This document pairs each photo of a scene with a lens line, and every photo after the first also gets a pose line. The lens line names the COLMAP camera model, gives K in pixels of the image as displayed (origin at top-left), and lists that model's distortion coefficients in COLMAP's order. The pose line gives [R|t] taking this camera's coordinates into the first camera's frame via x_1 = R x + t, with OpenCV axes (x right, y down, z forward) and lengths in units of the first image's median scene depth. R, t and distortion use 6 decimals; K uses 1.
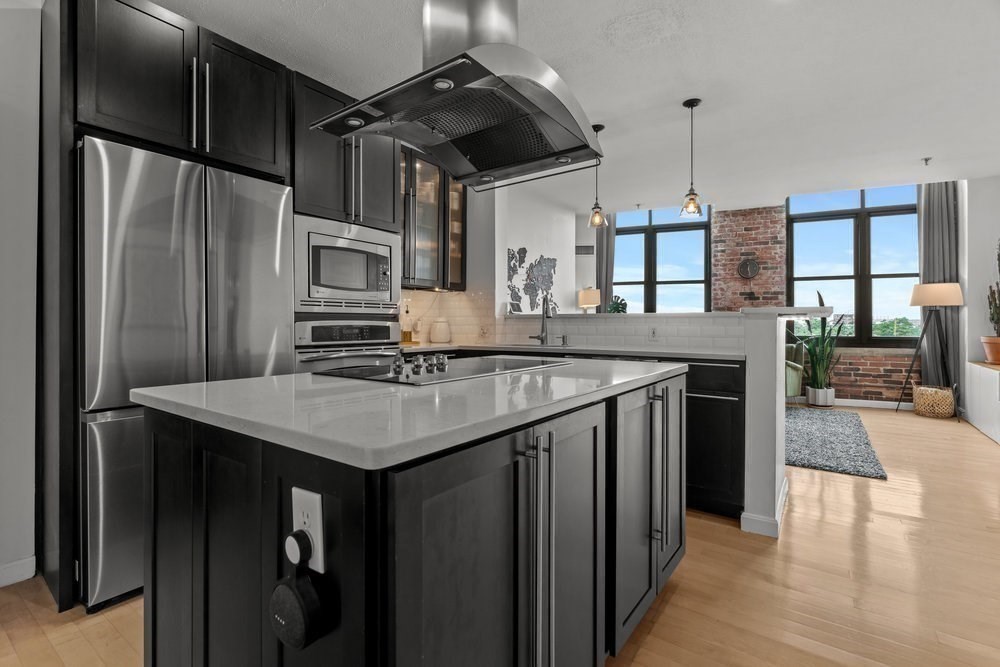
lens RADIAL K [[455.1, 0, 493.4], [0, 455.1, 321.9], [0, 0, 1]] dist [-0.012949, 0.003719]
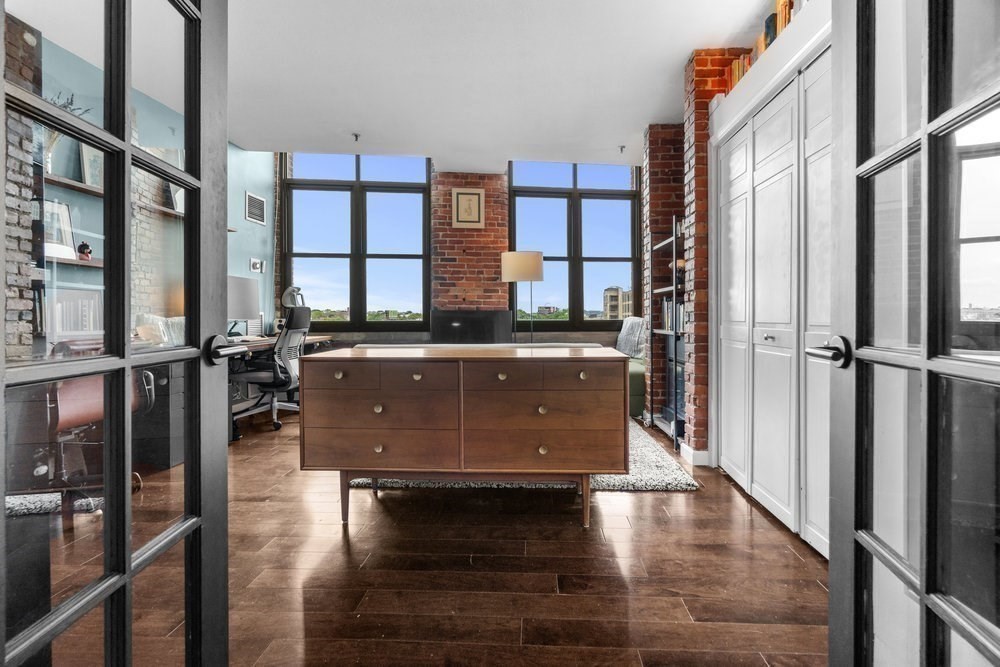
lens RADIAL K [[455.1, 0, 517.6], [0, 455.1, 319.8], [0, 0, 1]] dist [-0.012949, 0.003719]
pose [[0.831649, -0.009331, 0.555223, 0.162236], [0.010001, 0.999948, 0.001825, 0.026084], [-0.555212, 0.004036, 0.831699, 0.244561]]
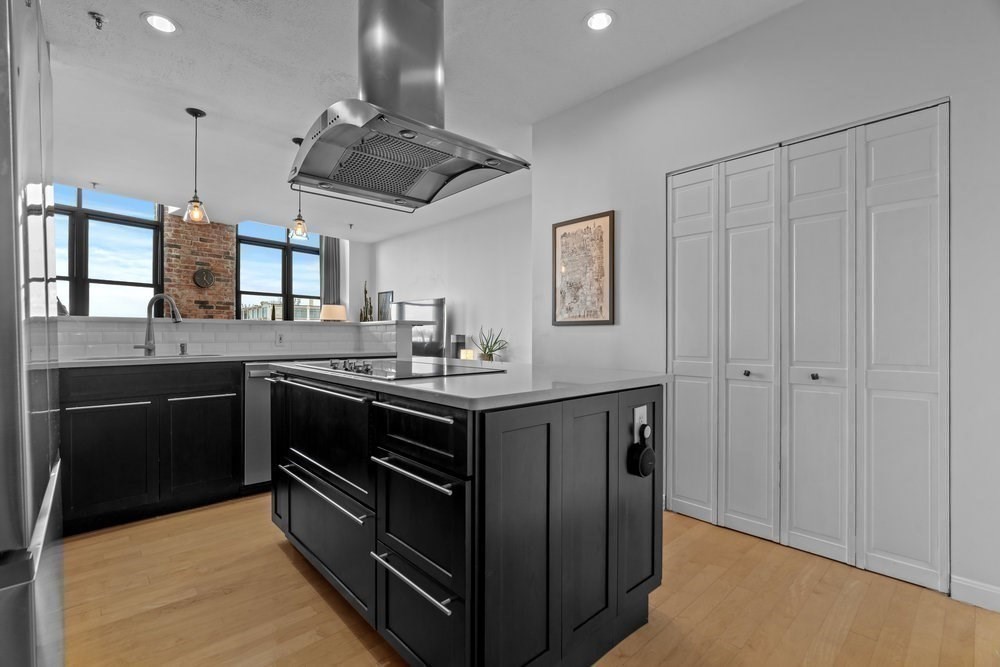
lens RADIAL K [[455.1, 0, 496.8], [0, 455.1, 331.3], [0, 0, 1]] dist [-0.012949, 0.003719]
pose [[0.199978, 0.004780, 0.979789, -0.320966], [-0.005109, 0.999980, -0.003836, 0.004010], [-0.979787, -0.004238, 0.199998, 0.143387]]
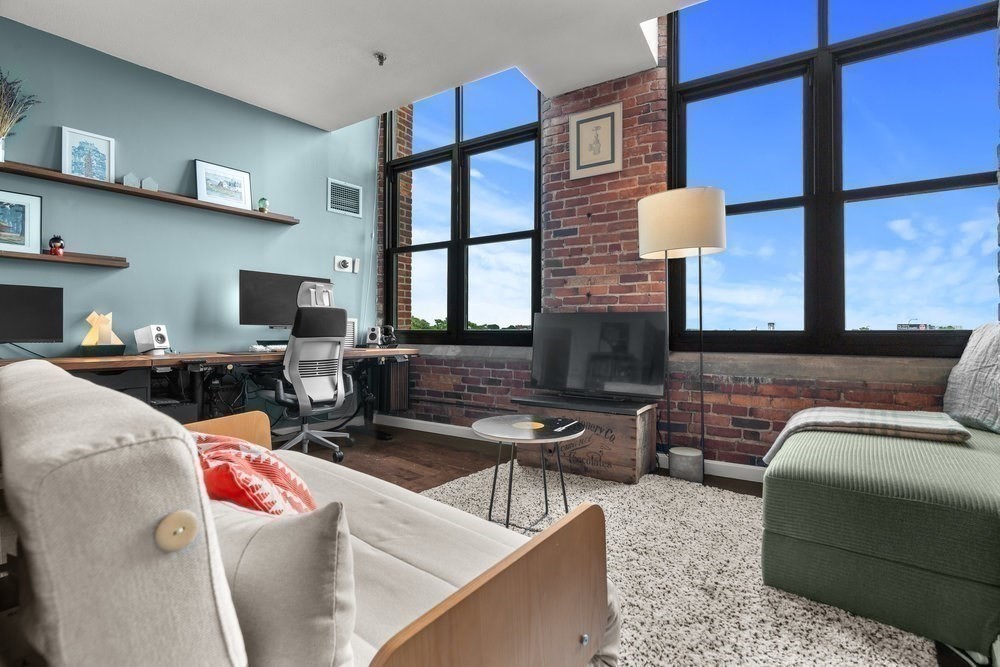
lens RADIAL K [[455.1, 0, 495.5], [0, 455.1, 330.8], [0, 0, 1]] dist [-0.012949, 0.003719]
pose [[0.995046, 0.002901, -0.099377, 0.511094], [-0.004380, 0.999883, -0.014672, 0.037408], [0.099322, 0.015035, 0.994942, 0.496726]]
